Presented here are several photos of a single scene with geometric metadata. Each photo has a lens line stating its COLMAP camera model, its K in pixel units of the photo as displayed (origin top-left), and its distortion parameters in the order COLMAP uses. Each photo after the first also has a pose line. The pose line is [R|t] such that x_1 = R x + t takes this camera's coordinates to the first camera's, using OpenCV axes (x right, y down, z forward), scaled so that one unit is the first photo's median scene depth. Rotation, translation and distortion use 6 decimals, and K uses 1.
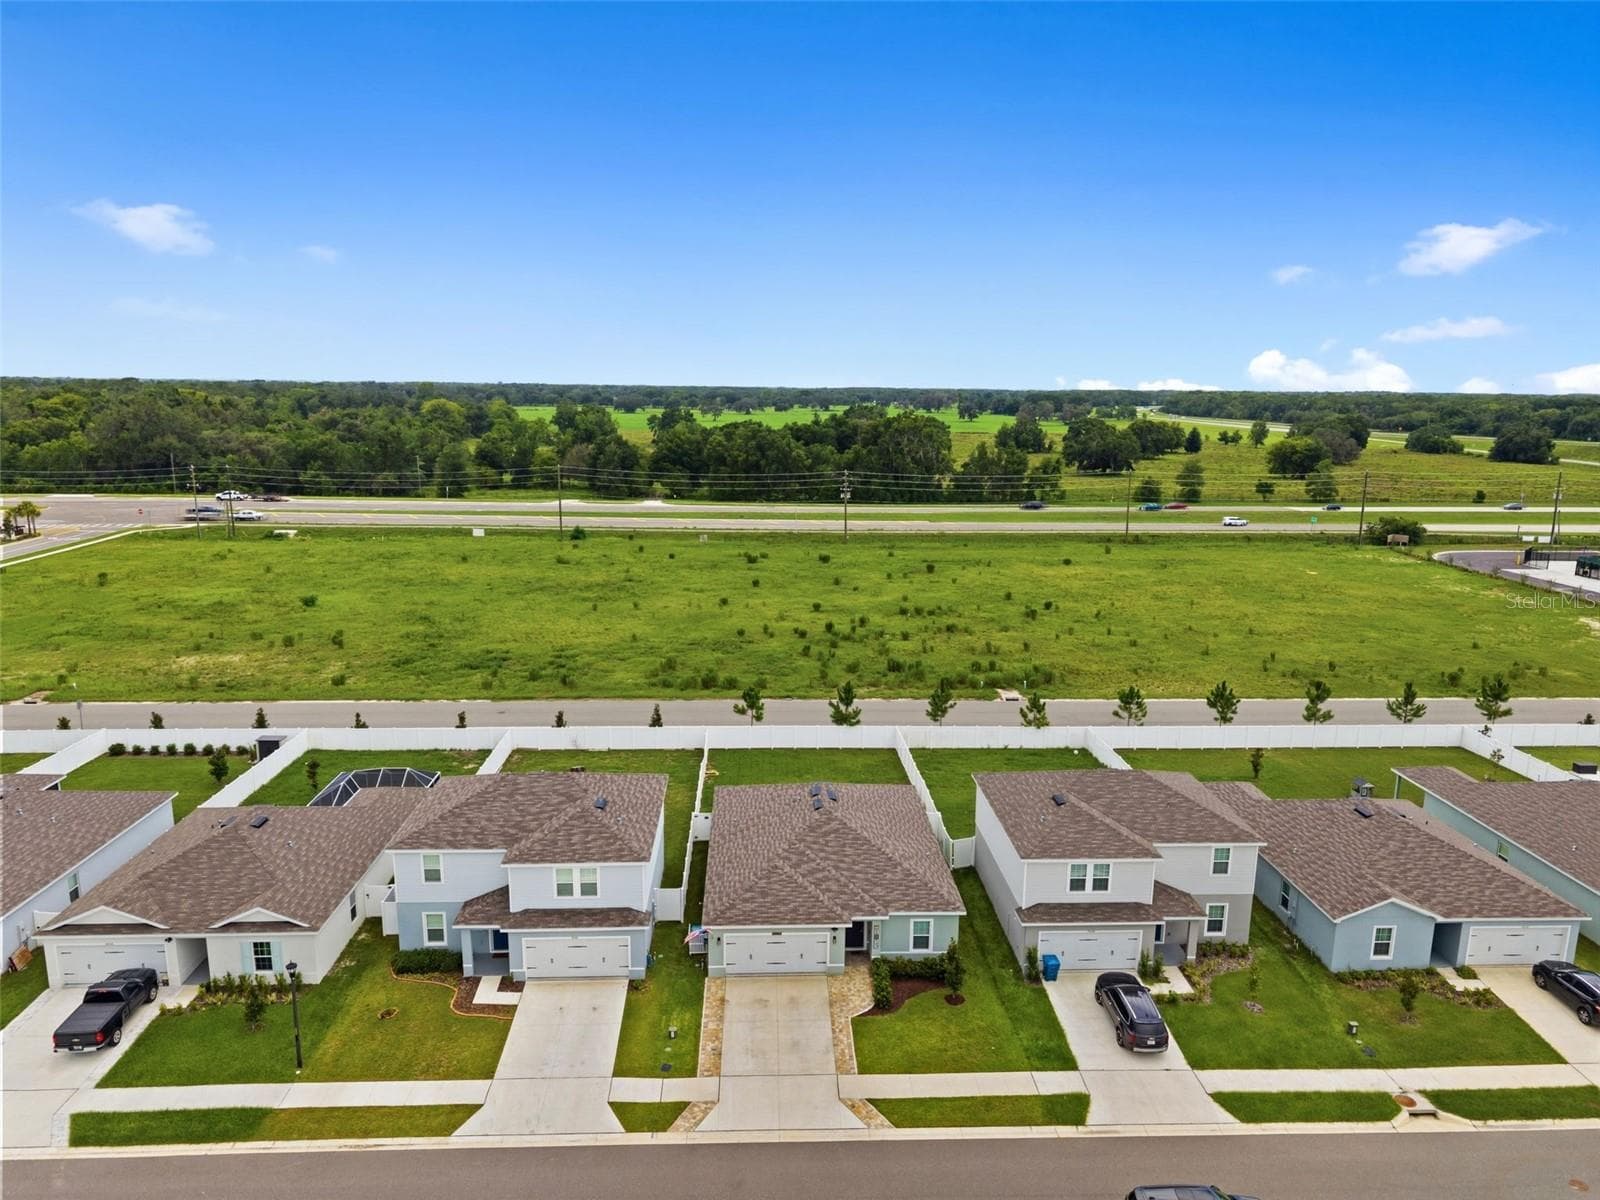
lens RADIAL K [[1066.9, 0, 800.0], [0, 1066.9, 600.0], [0, 0, 1]] dist [0.044007, -0.046484]
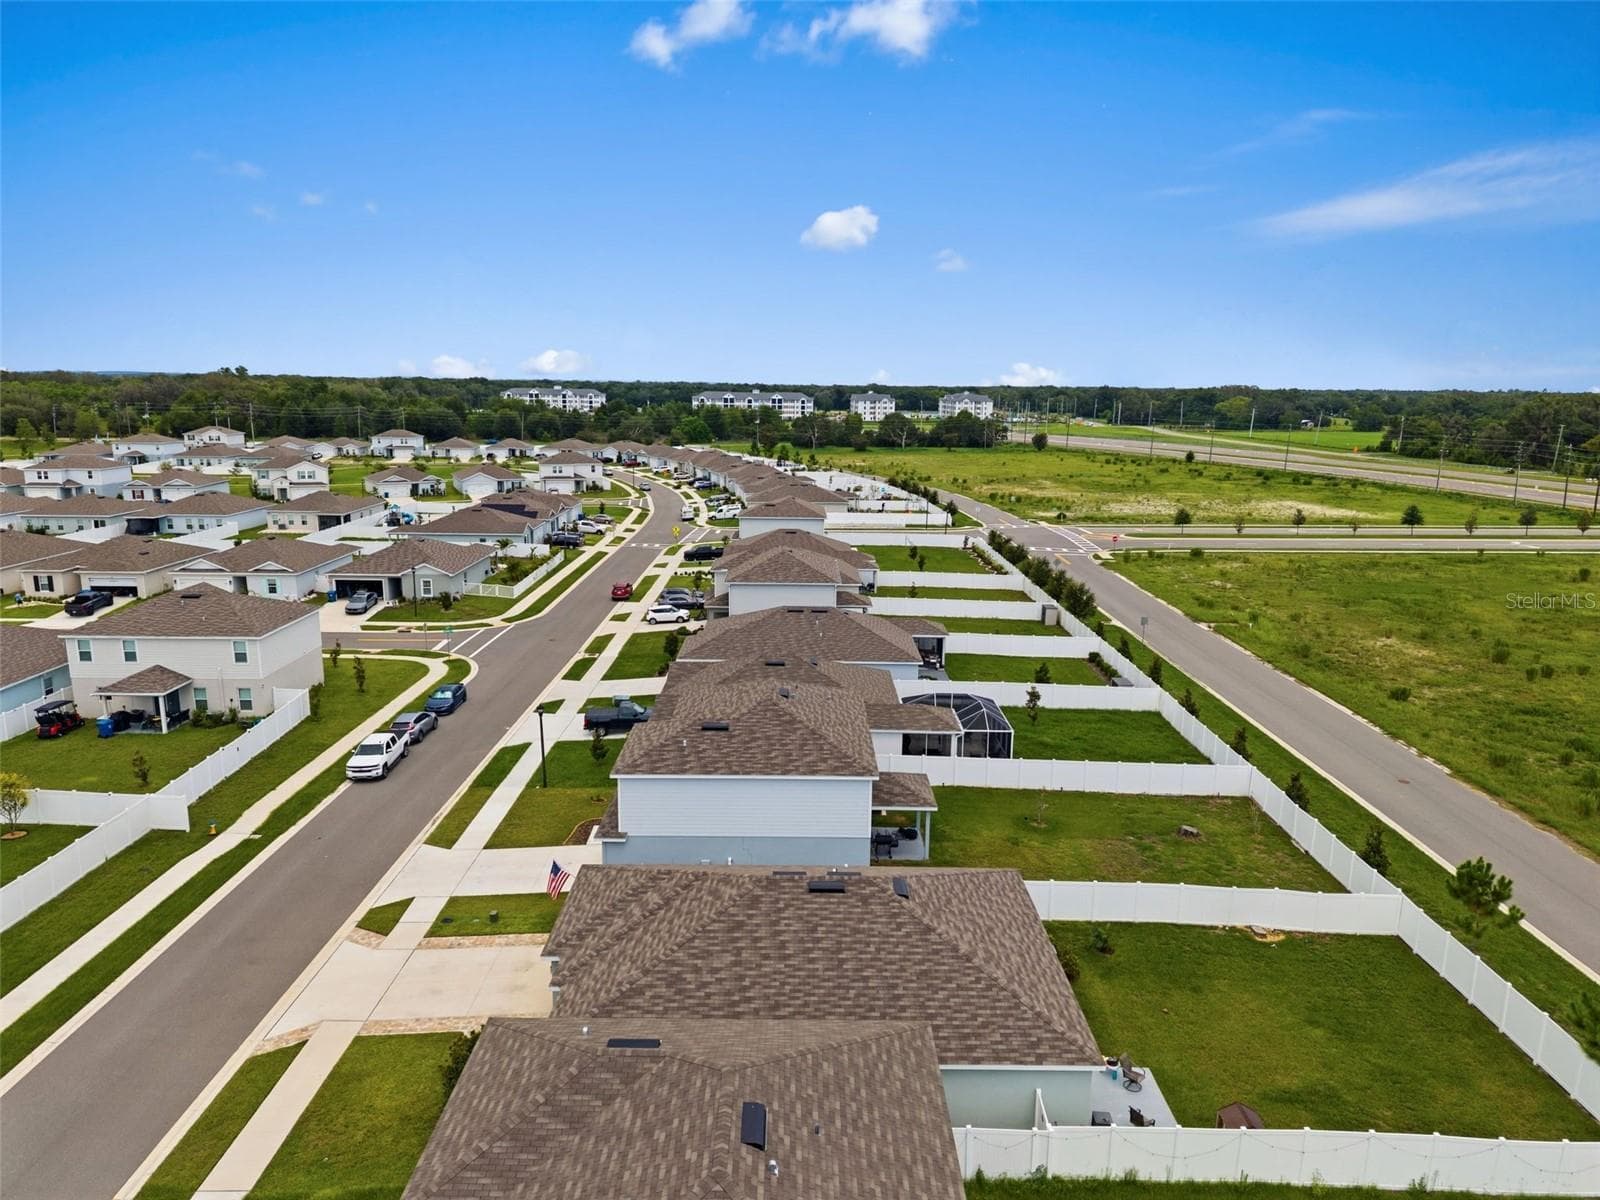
lens RADIAL K [[1055.8, 0, 805.3], [0, 1055.8, 619.7], [0, 0, 1]] dist [0.064329, -0.099195]
pose [[-0.041153, 0.202763, -0.978363, 0.472785], [-0.207843, 0.956035, 0.206878, -0.067530], [0.977296, 0.211859, 0.002799, 0.765907]]
